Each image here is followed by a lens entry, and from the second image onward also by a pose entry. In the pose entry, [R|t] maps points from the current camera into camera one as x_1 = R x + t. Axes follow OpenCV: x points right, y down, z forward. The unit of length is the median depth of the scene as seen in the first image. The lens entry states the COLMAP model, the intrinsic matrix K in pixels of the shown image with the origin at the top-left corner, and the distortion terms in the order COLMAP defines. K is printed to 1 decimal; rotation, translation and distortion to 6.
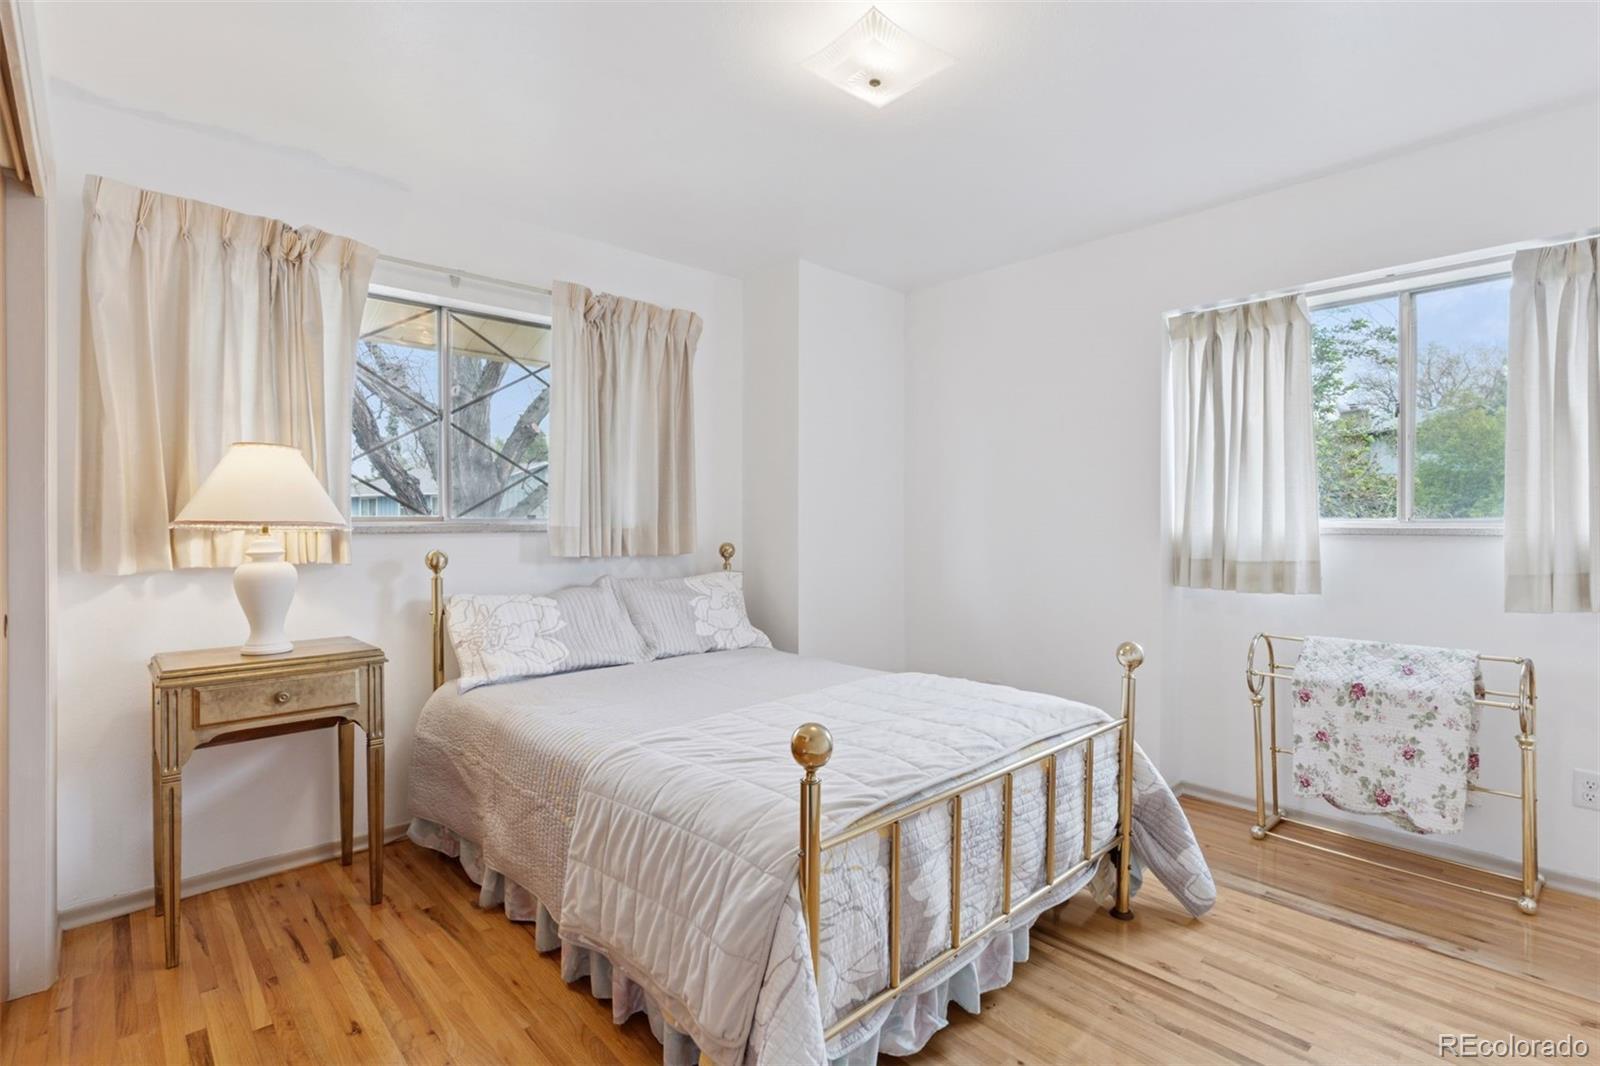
lens RADIAL K [[758.7, 0, 799.1], [0, 758.7, 526.3], [0, 0, 1]] dist [0.003495, -0.000062]
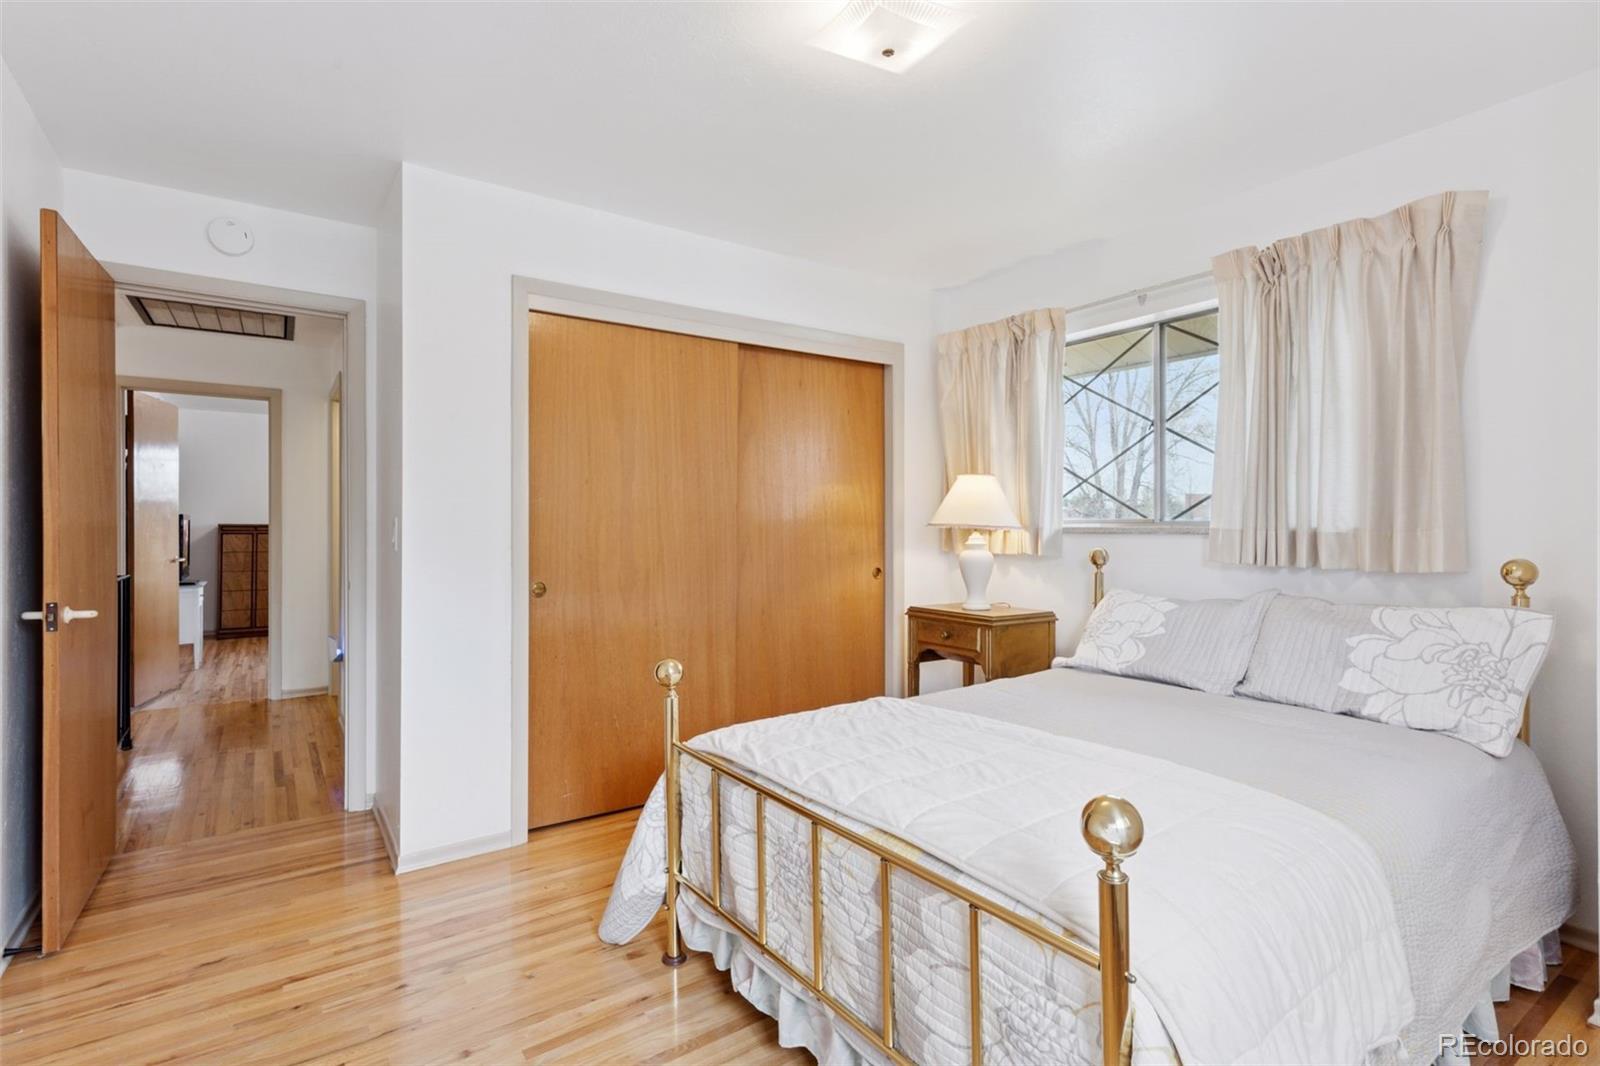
lens RADIAL K [[758.7, 0, 802.7], [0, 758.7, 526.7], [0, 0, 1]] dist [0.003495, -0.000062]
pose [[-0.134407, 0.001606, -0.990925, 0.722262], [-0.004879, 0.999985, 0.002282, -0.001630], [0.990914, 0.005141, -0.134397, 0.715404]]
